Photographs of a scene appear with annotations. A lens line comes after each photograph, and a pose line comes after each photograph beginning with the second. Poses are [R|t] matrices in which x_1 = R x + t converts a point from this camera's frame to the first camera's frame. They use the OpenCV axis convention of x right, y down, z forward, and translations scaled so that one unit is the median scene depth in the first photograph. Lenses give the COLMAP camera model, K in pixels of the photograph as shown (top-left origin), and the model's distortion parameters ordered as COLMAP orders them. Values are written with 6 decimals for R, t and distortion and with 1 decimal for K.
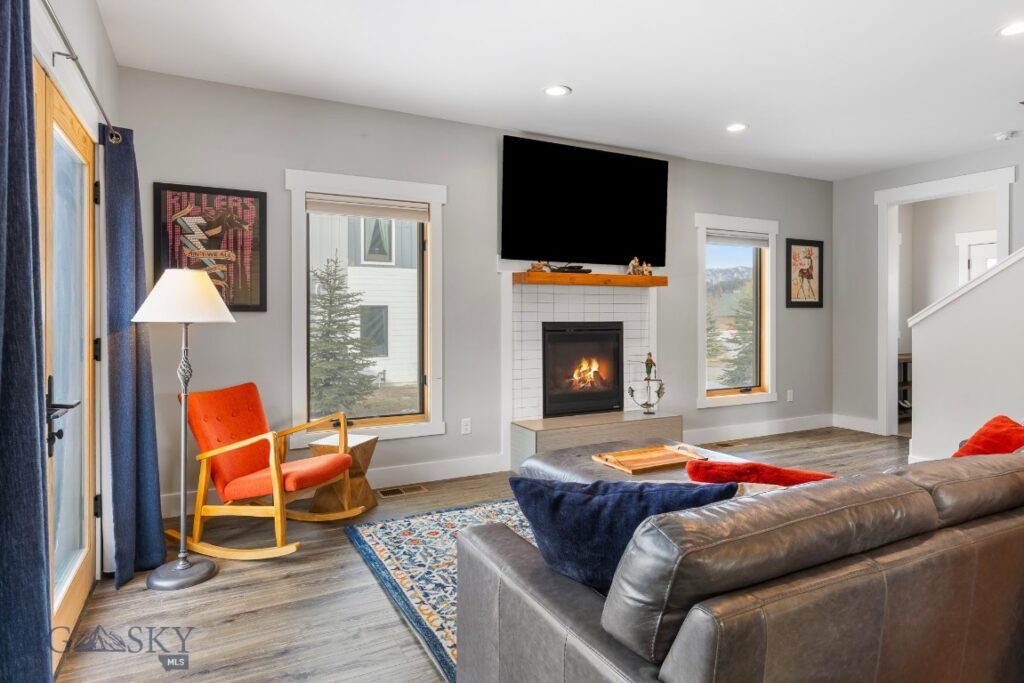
lens RADIAL K [[590.0, 0, 513.2], [0, 590.0, 316.9], [0, 0, 1]] dist [0.011848, -0.003764]
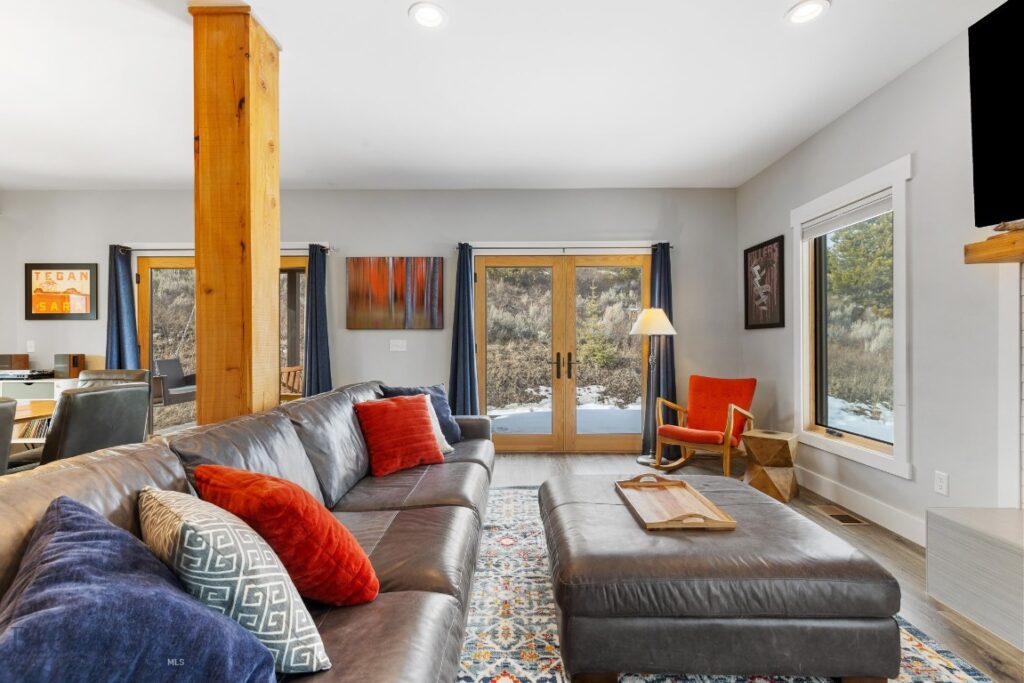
lens RADIAL K [[461.6, 0, 511.0], [0, 461.6, 341.2], [0, 0, 1]] dist [0.007744, -0.001235]
pose [[-0.469665, -0.001512, -0.882844, 0.630628], [0.000055, 0.999998, -0.001742, 0.019423], [0.882845, -0.000867, -0.469664, 0.797701]]
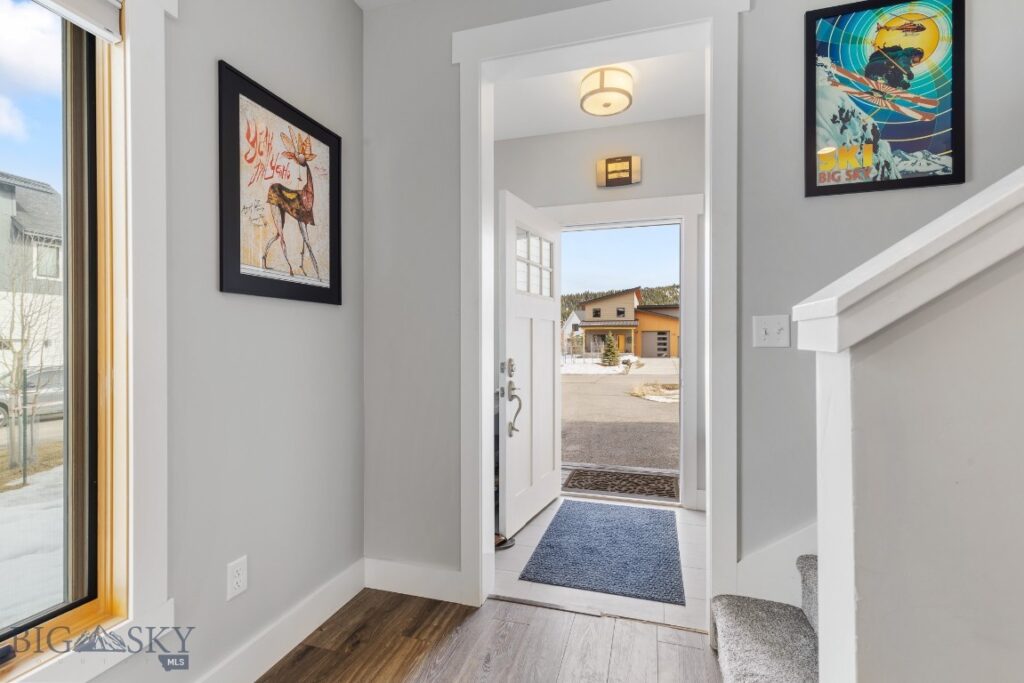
lens RADIAL K [[461.6, 0, 511.6], [0, 461.6, 341.4], [0, 0, 1]] dist [0.007744, -0.001235]
pose [[0.700206, 0.002851, 0.713936, 0.537736], [0.003542, 0.999966, -0.007468, 0.015833], [-0.713932, 0.007758, 0.700172, 0.986833]]
